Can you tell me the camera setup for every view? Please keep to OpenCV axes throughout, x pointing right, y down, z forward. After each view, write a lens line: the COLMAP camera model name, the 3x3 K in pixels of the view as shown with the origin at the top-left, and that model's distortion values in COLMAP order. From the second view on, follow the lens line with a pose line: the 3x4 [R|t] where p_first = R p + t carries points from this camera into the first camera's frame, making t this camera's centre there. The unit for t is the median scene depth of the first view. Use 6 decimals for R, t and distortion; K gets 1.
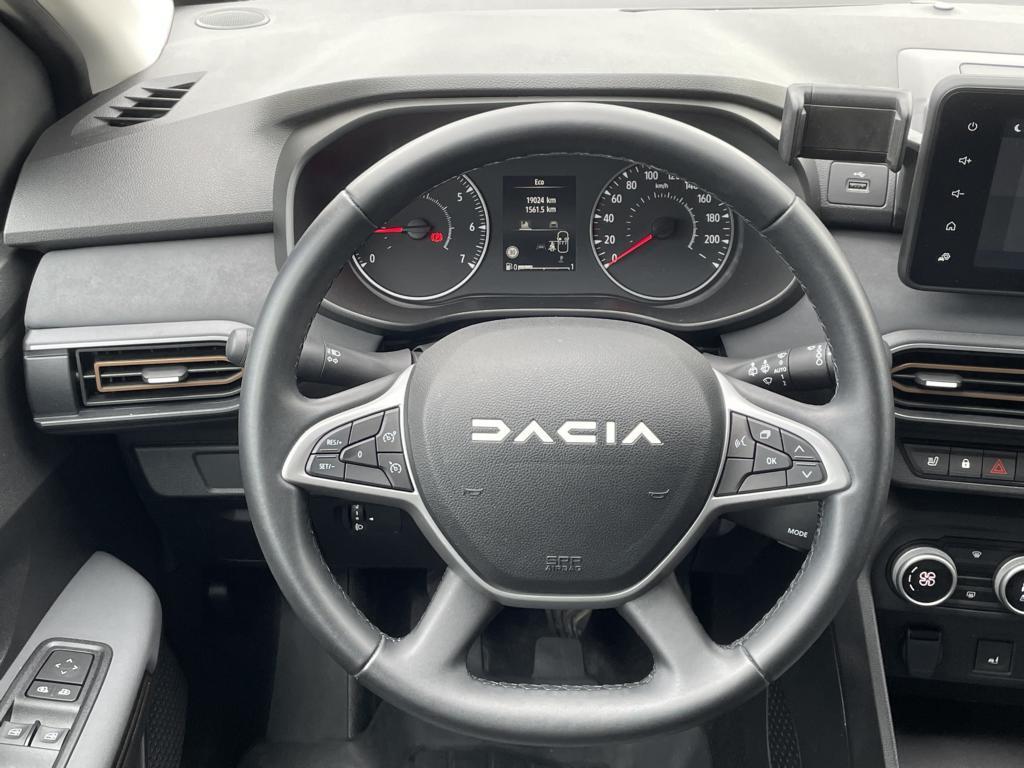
lens RADIAL K [[1317.8, 0, 512.0], [0, 1317.8, 384.0], [0, 0, 1]] dist [0.091107, -0.063788]
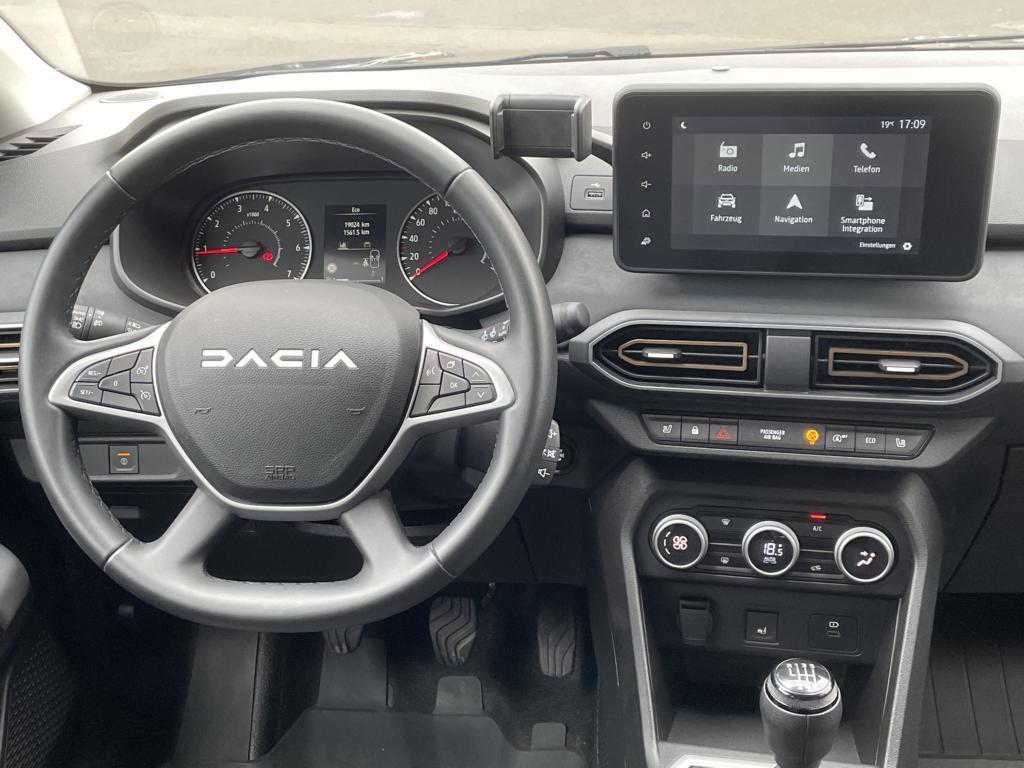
lens RADIAL K [[1313.5, 0, 511.2], [0, 1313.5, 363.4], [0, 0, 1]] dist [0.218814, -0.805783]
pose [[0.996160, -0.010274, -0.086945, 0.337350], [-0.003436, 0.987737, -0.156089, 0.215176], [0.087483, 0.155788, 0.983909, -0.161804]]
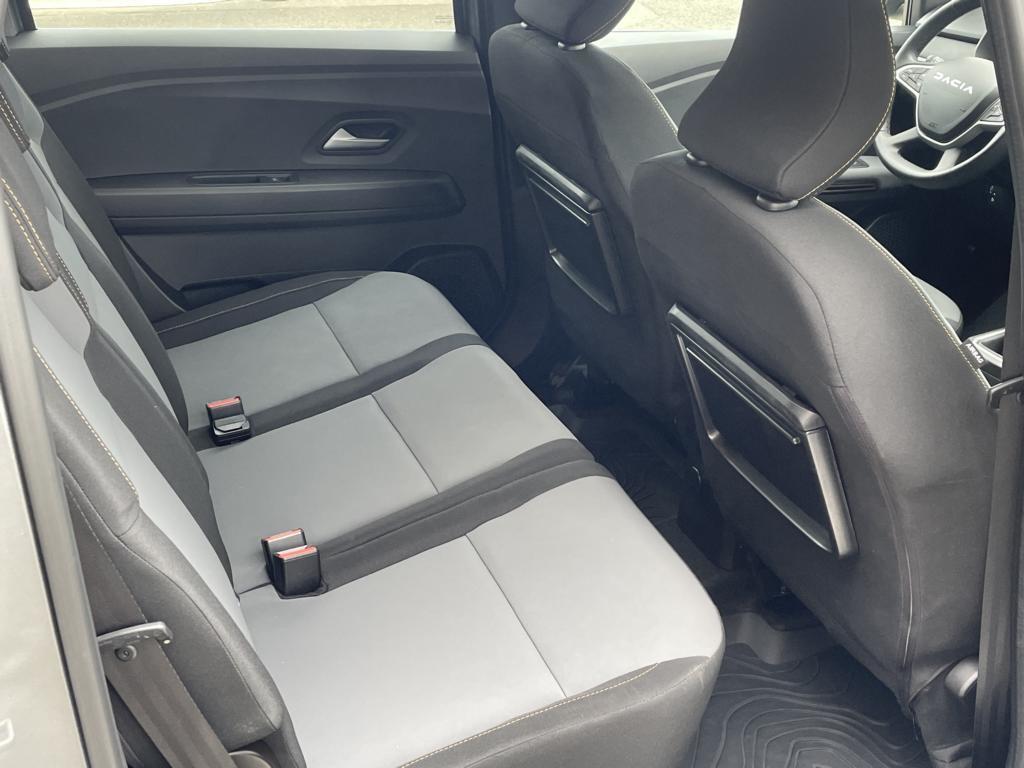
lens RADIAL K [[1317.8, 0, 512.0], [0, 1317.8, 384.0], [0, 0, 1]] dist [0.091107, -0.063788]
pose [[0.352813, 0.442514, -0.824442, 2.431397], [-0.532638, 0.819395, 0.211867, 0.477100], [0.769298, 0.364380, 0.524793, -1.123554]]
